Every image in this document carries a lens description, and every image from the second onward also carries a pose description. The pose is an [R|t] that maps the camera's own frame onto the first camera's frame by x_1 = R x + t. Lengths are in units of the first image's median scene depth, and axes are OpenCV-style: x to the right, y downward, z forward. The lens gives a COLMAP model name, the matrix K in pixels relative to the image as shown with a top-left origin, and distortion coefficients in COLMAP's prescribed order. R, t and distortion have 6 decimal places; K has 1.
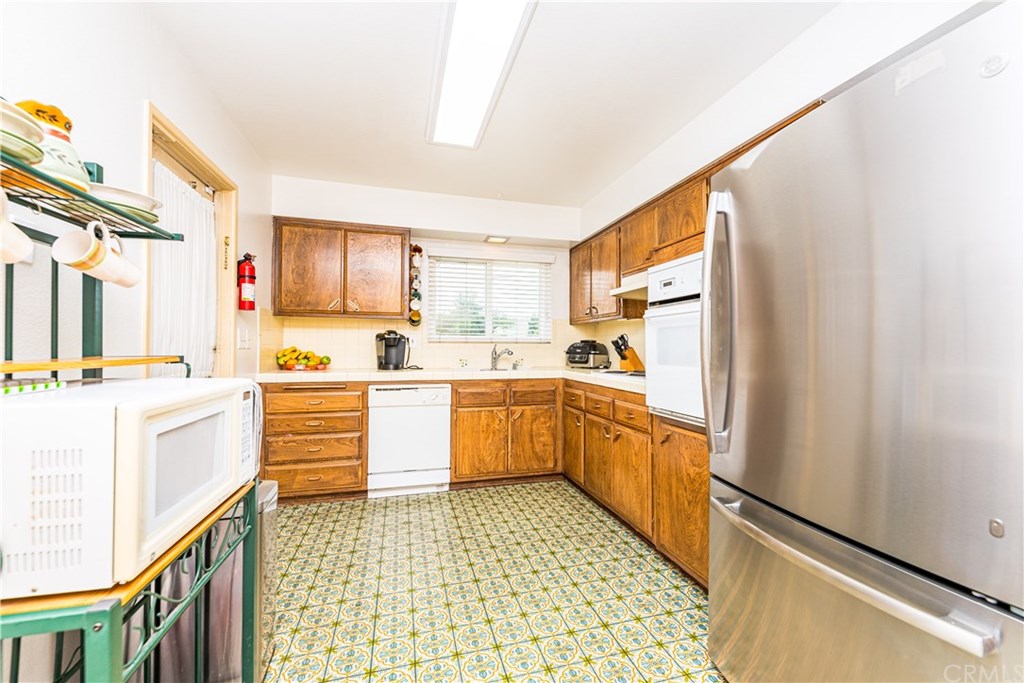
lens RADIAL K [[413.9, 0, 512.0], [0, 413.9, 341.5], [0, 0, 1]] dist [0.000030, 0.000249]
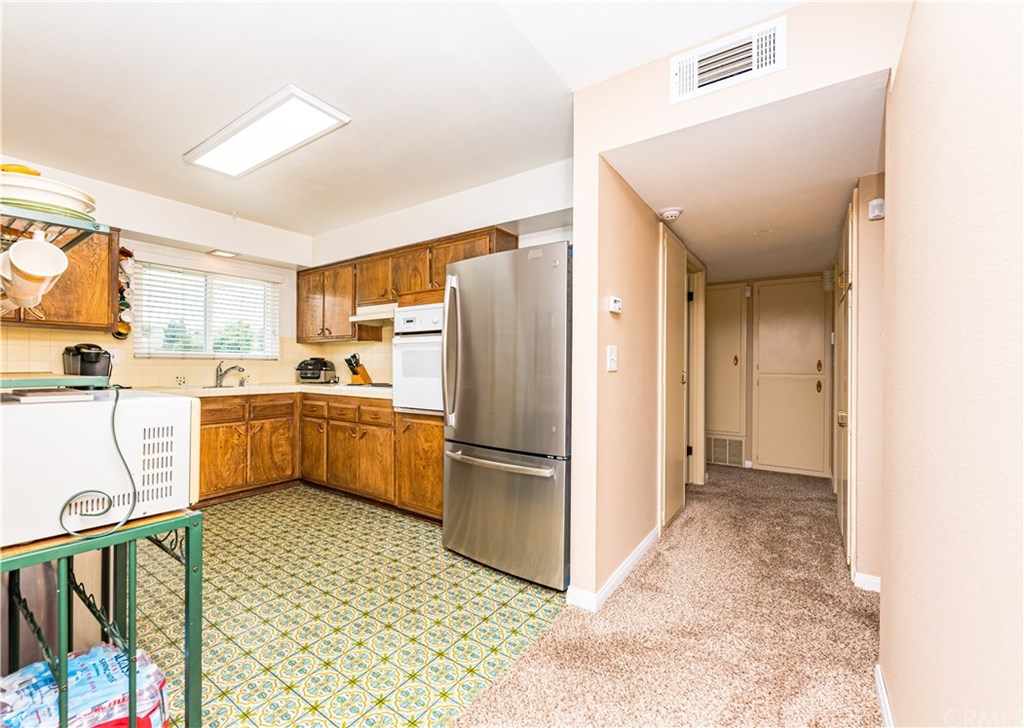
lens RADIAL K [[439.0, 0, 474.9], [0, 439.0, 362.6], [0, 0, 1]] dist [-0.000253, -0.000021]
pose [[0.799410, 0.005106, 0.600764, -0.216136], [-0.012091, 0.999898, 0.007590, -0.005045], [-0.600664, -0.013331, 0.799390, -0.219186]]
